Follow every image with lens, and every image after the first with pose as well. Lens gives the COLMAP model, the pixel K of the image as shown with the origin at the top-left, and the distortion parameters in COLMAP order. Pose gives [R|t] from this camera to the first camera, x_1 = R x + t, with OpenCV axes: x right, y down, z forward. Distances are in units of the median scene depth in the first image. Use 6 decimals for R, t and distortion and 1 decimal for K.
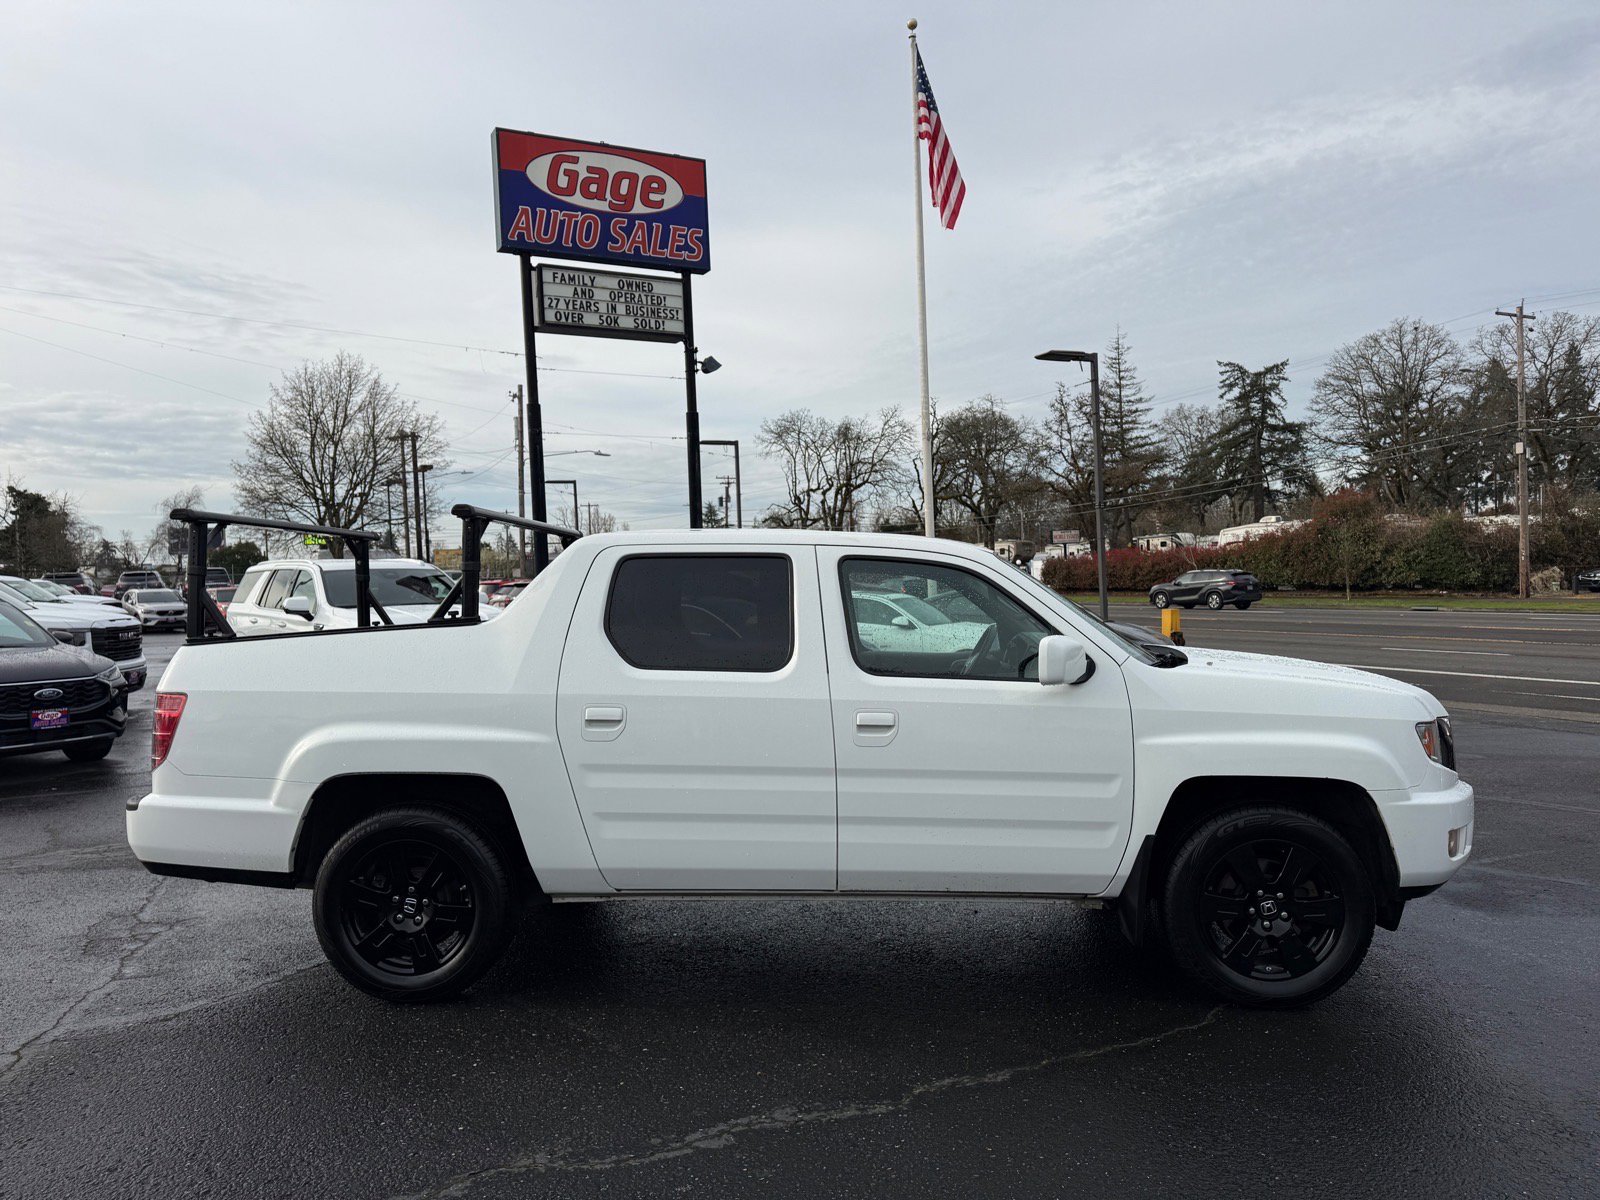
lens RADIAL K [[1054.2, 0, 821.3], [0, 1054.2, 634.3], [0, 0, 1]] dist [0.075307, -0.090366]
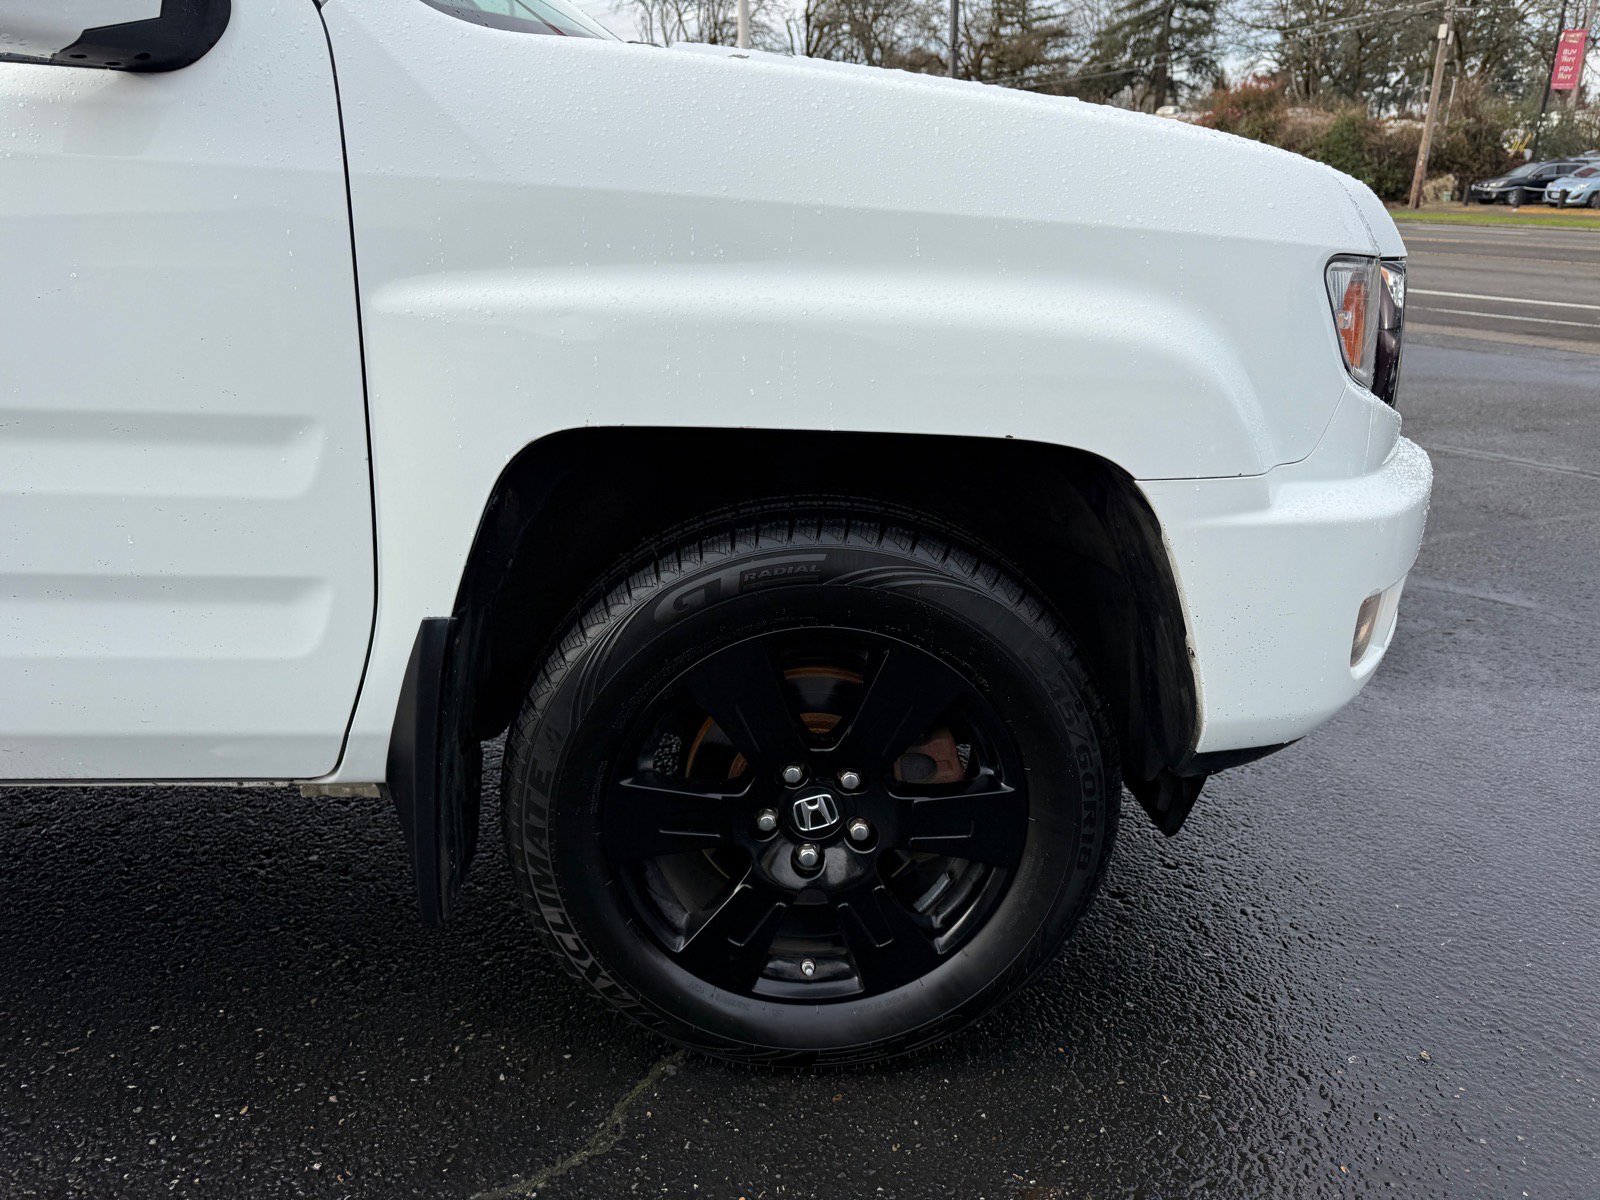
lens RADIAL K [[1099.2, 0, 797.3], [0, 1099.2, 580.0], [0, 0, 1]] dist [0.012855, -0.005177]
pose [[0.994767, -0.000312, 0.102168, 0.073928], [-0.030451, 0.953641, 0.299401, 0.015868], [-0.097525, -0.300946, 0.948641, 0.135397]]
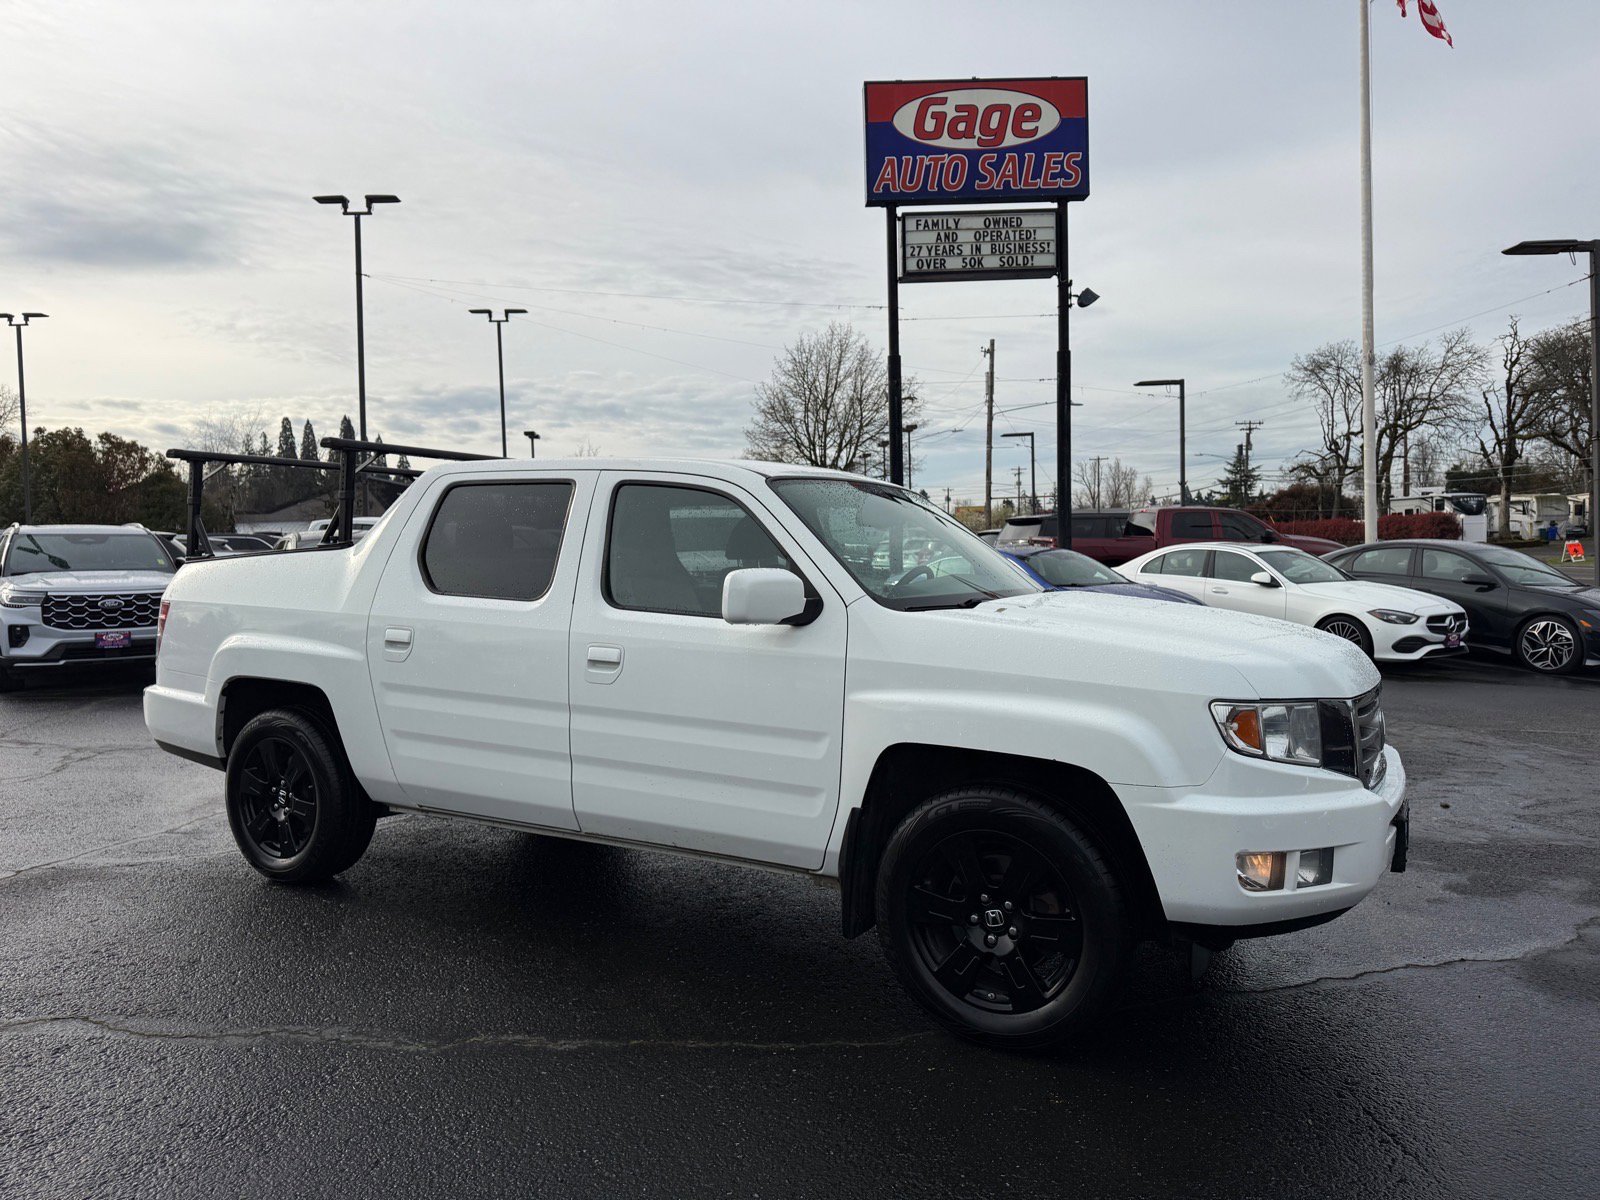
lens RADIAL K [[1080.7, 0, 819.5], [0, 1080.7, 622.3], [0, 0, 1]] dist [0.043048, -0.073763]
pose [[0.895194, 0.039516, -0.443922, 0.127250], [-0.027147, 0.999047, 0.034189, 0.002867], [0.444850, -0.018554, 0.895413, 0.045345]]
